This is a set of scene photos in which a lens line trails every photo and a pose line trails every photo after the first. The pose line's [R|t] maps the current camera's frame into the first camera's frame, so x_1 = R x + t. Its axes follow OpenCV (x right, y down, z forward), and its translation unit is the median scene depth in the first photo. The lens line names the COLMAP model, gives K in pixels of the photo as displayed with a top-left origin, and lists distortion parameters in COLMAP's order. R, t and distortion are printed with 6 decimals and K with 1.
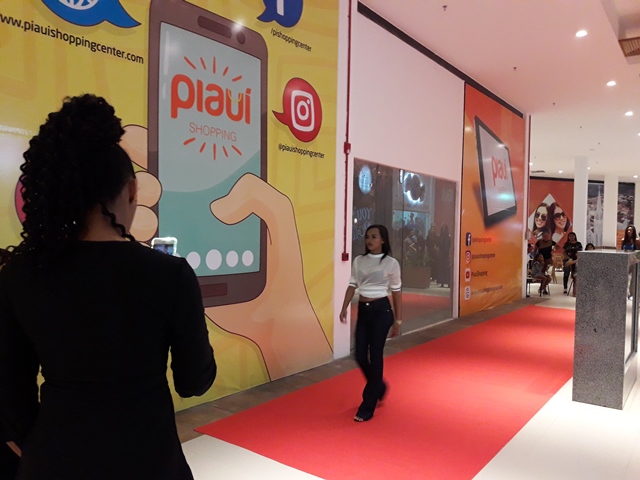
lens RADIAL K [[536.0, 0, 319.3], [0, 536.0, 243.6], [0, 0, 1]] dist [0.059843, -0.139968]
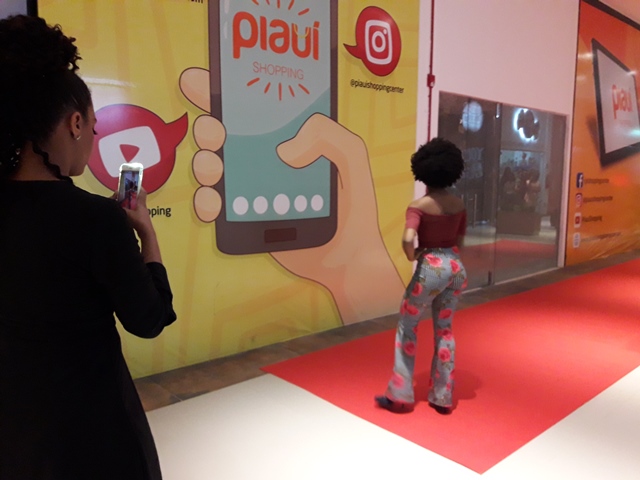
lens RADIAL K [[536.0, 0, 309.8], [0, 536.0, 248.7], [0, 0, 1]] dist [0.059843, -0.139968]
pose [[0.975482, 0.012150, -0.219743, 0.057163], [0.011931, 0.994087, 0.107931, 0.004843], [0.219756, -0.107906, 0.969569, 0.030998]]
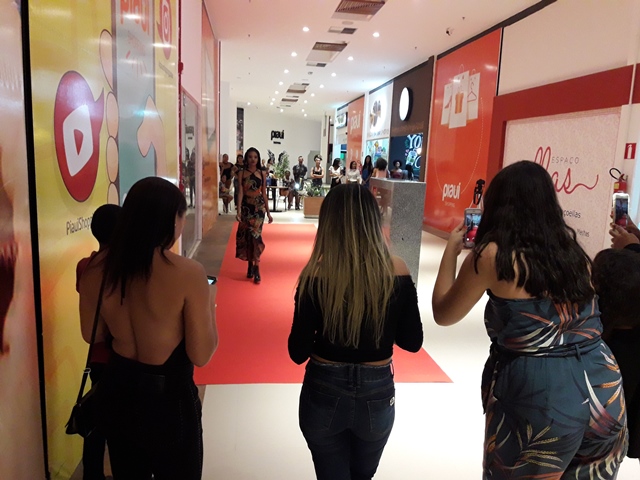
lens RADIAL K [[536.0, 0, 321.6], [0, 536.0, 242.4], [0, 0, 1]] dist [0.059843, -0.139968]
pose [[0.726266, -0.091277, 0.681327, -0.446033], [-0.016650, 0.988519, 0.150179, -0.025351], [-0.687212, -0.120414, 0.716408, 0.129970]]
